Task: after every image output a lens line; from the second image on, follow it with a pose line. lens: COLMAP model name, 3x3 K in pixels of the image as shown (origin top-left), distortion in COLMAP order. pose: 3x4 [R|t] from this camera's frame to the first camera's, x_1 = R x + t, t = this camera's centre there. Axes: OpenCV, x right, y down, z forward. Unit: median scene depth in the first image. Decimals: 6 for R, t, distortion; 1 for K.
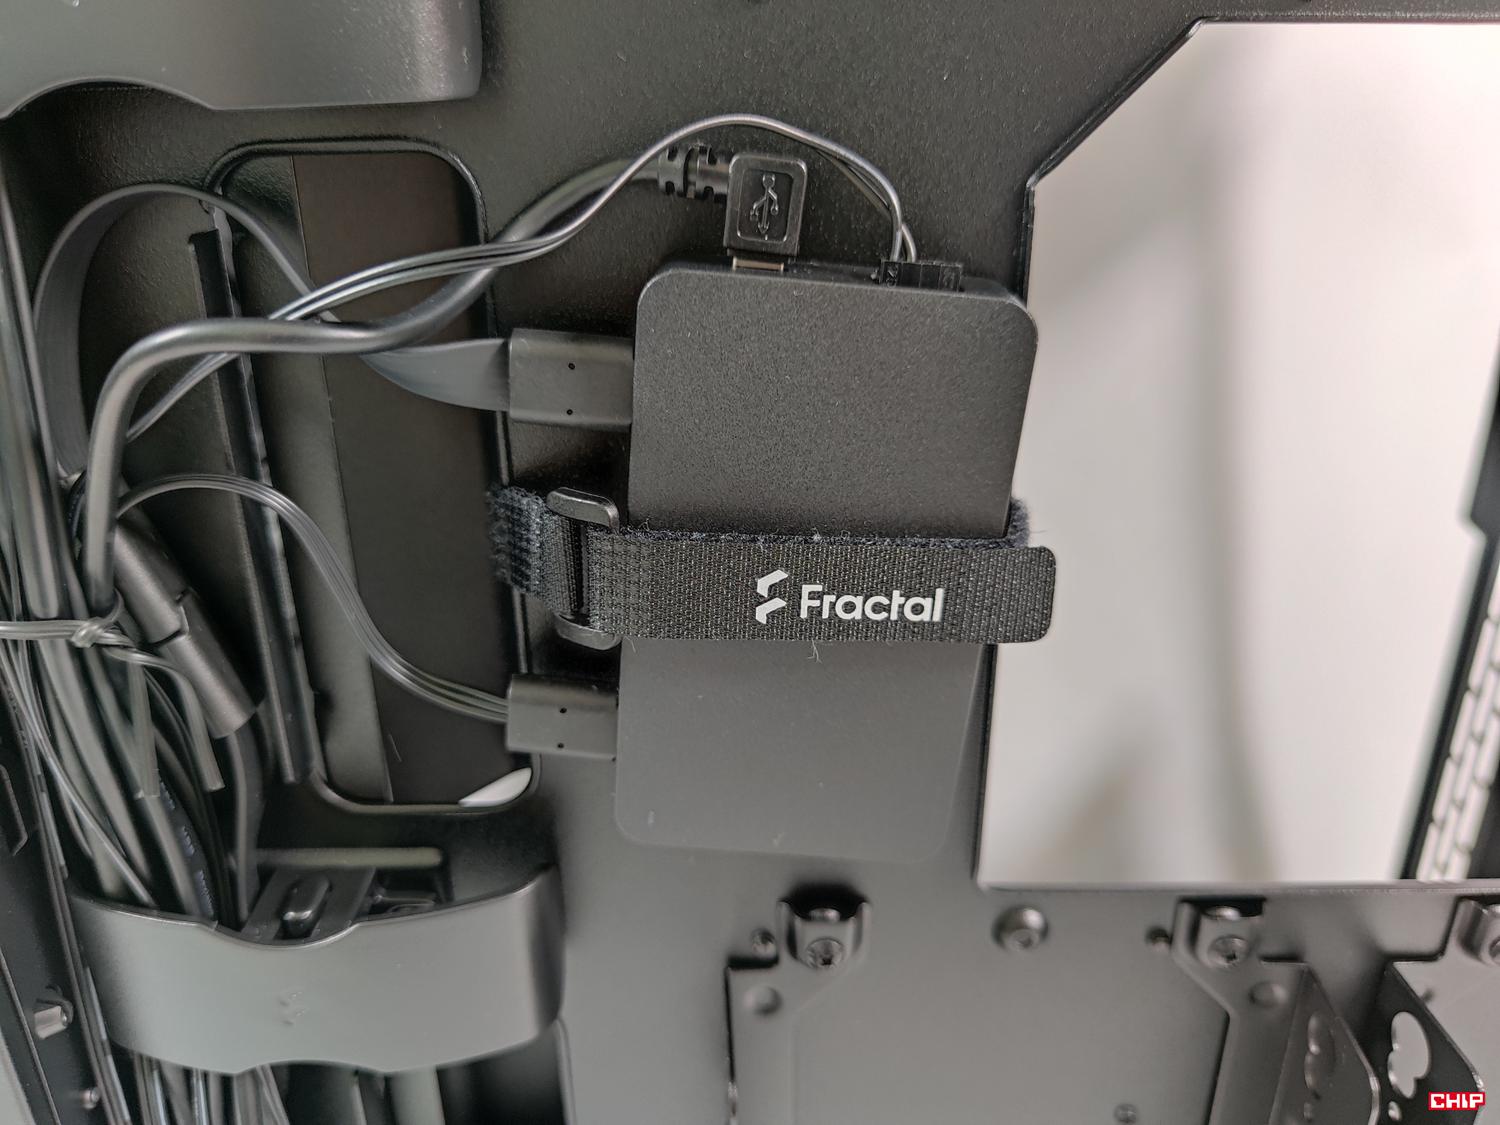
lens RADIAL K [[1106.6, 0, 750.0], [0, 1106.6, 562.5], [0, 0, 1]] dist [-0.020243, -0.007308]
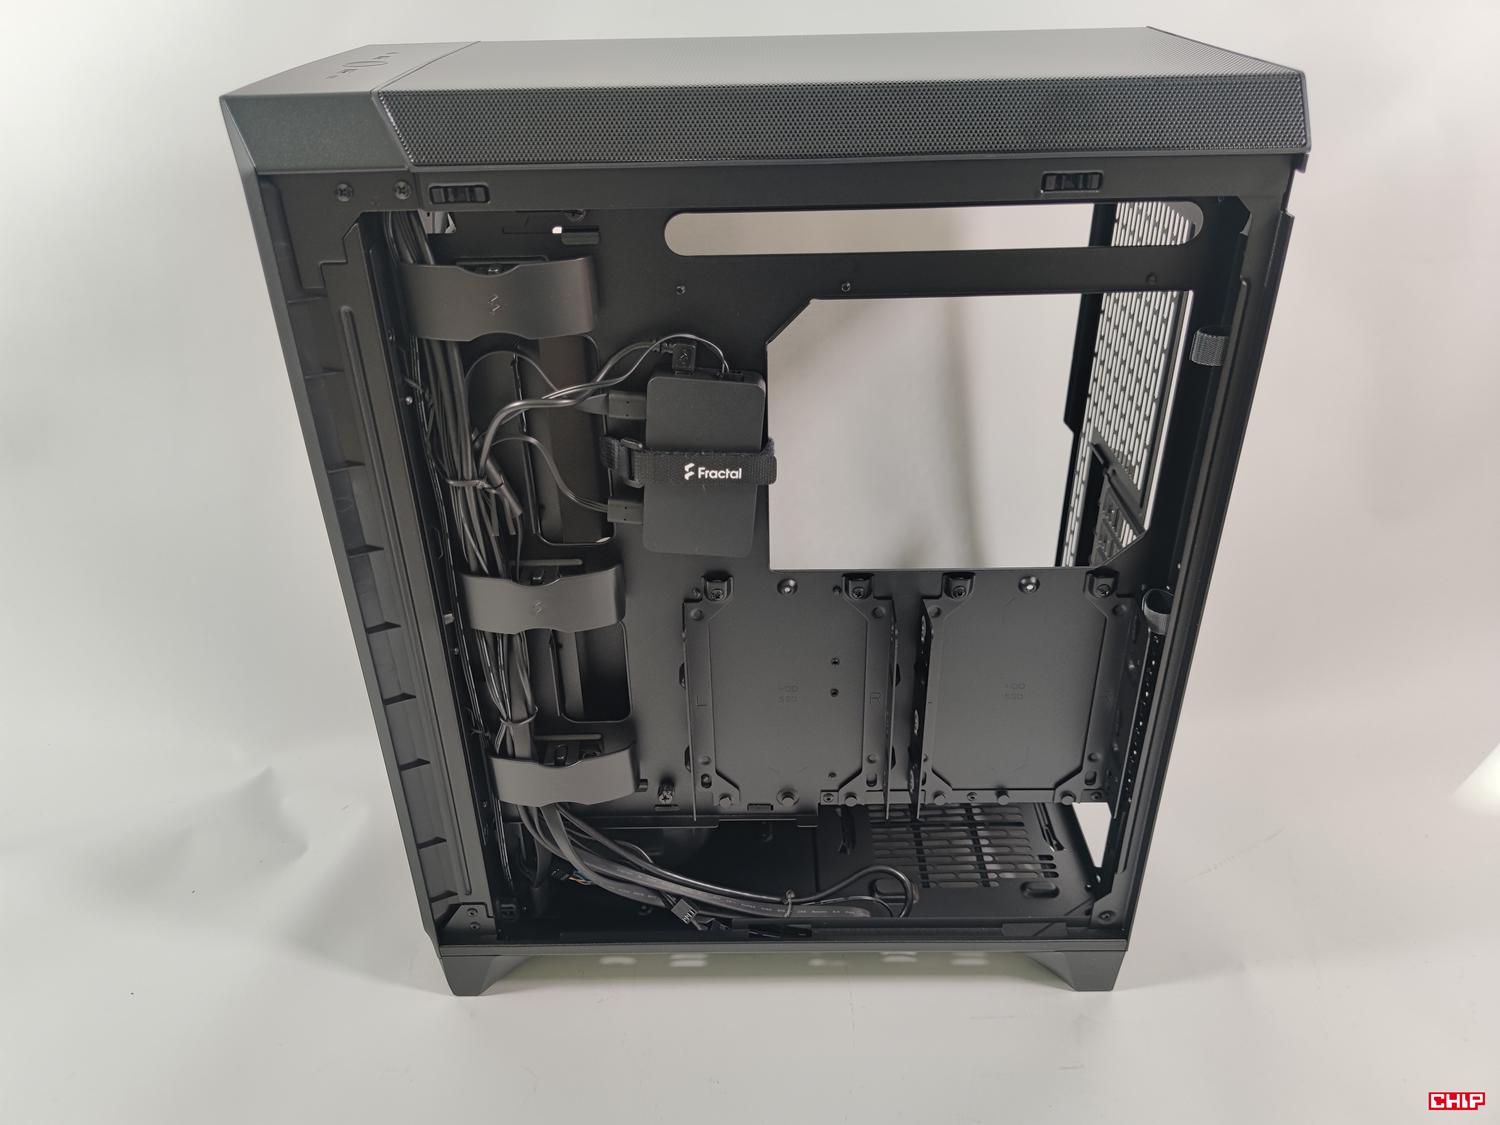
lens RADIAL K [[1087.1, 0, 780.4], [0, 1087.1, 542.2], [0, 0, 1]] dist [-0.008852, -0.002622]
pose [[0.999804, -0.009316, 0.017466, 0.217166], [0.007180, 0.992913, 0.118625, -0.133070], [-0.018448, -0.118476, 0.992786, -2.112260]]
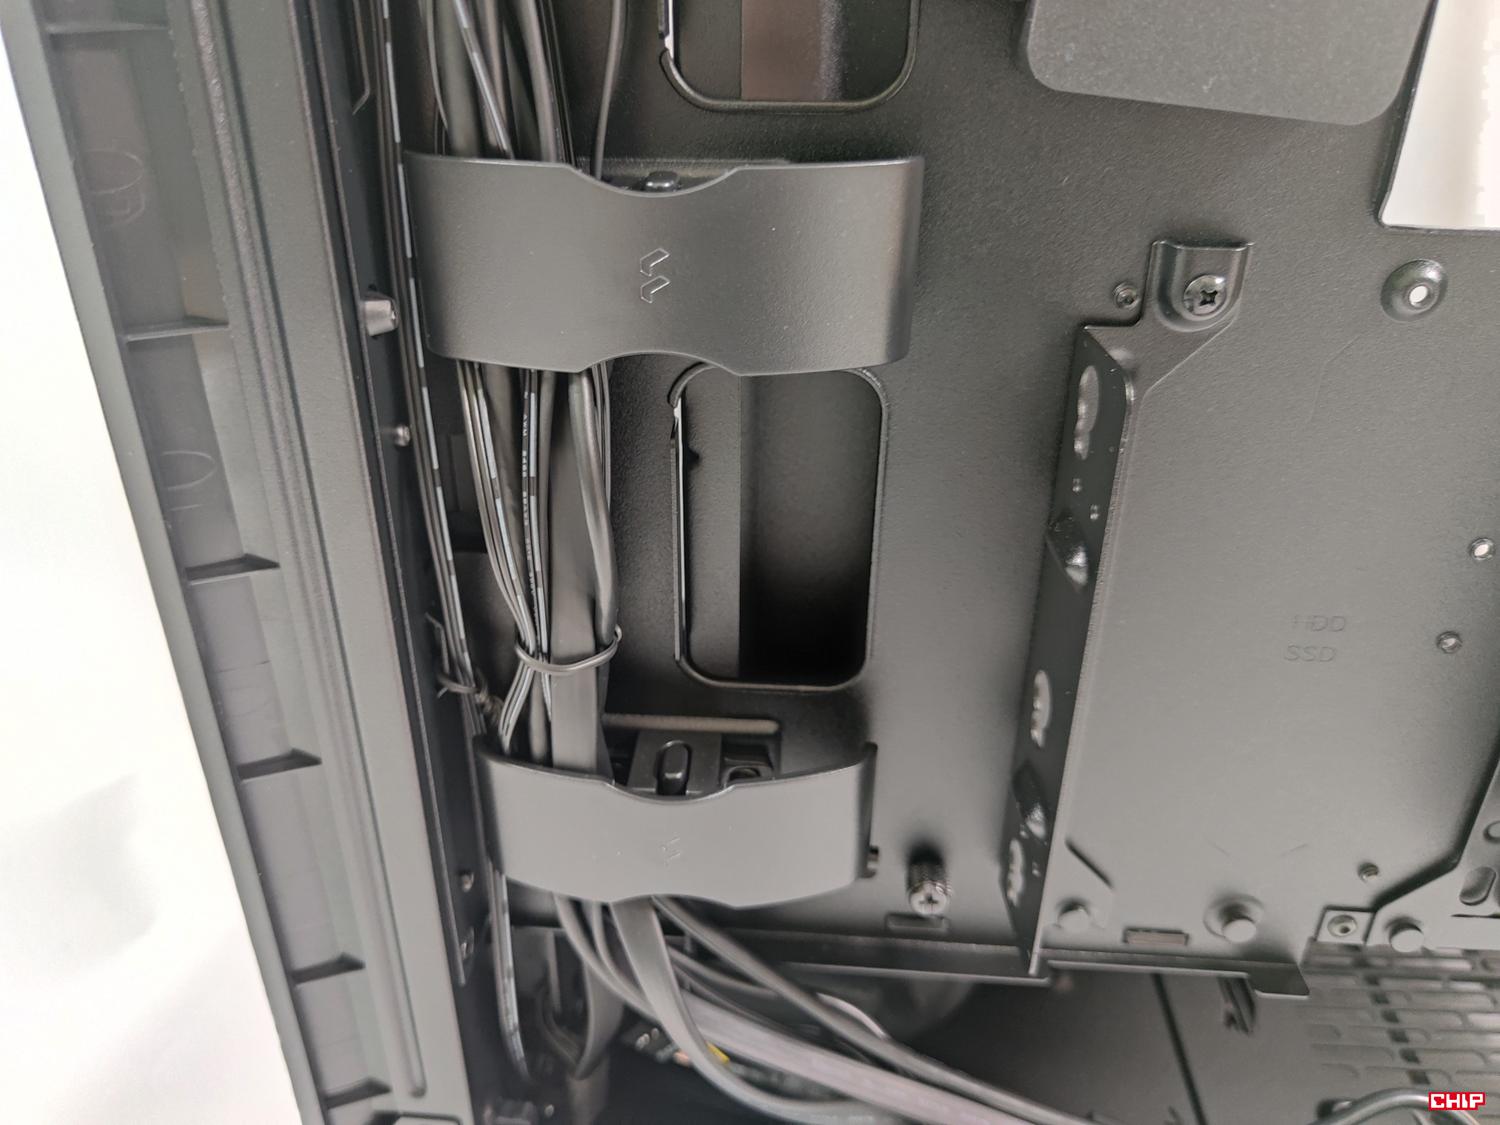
lens RADIAL K [[1106.6, 0, 750.0], [0, 1106.6, 562.5], [0, 0, 1]] dist [-0.020243, -0.007308]
pose [[0.997742, 0.046217, -0.048729, -0.301948], [-0.041479, 0.994695, 0.094136, 0.602103], [0.052821, -0.091902, 0.994366, 0.055043]]
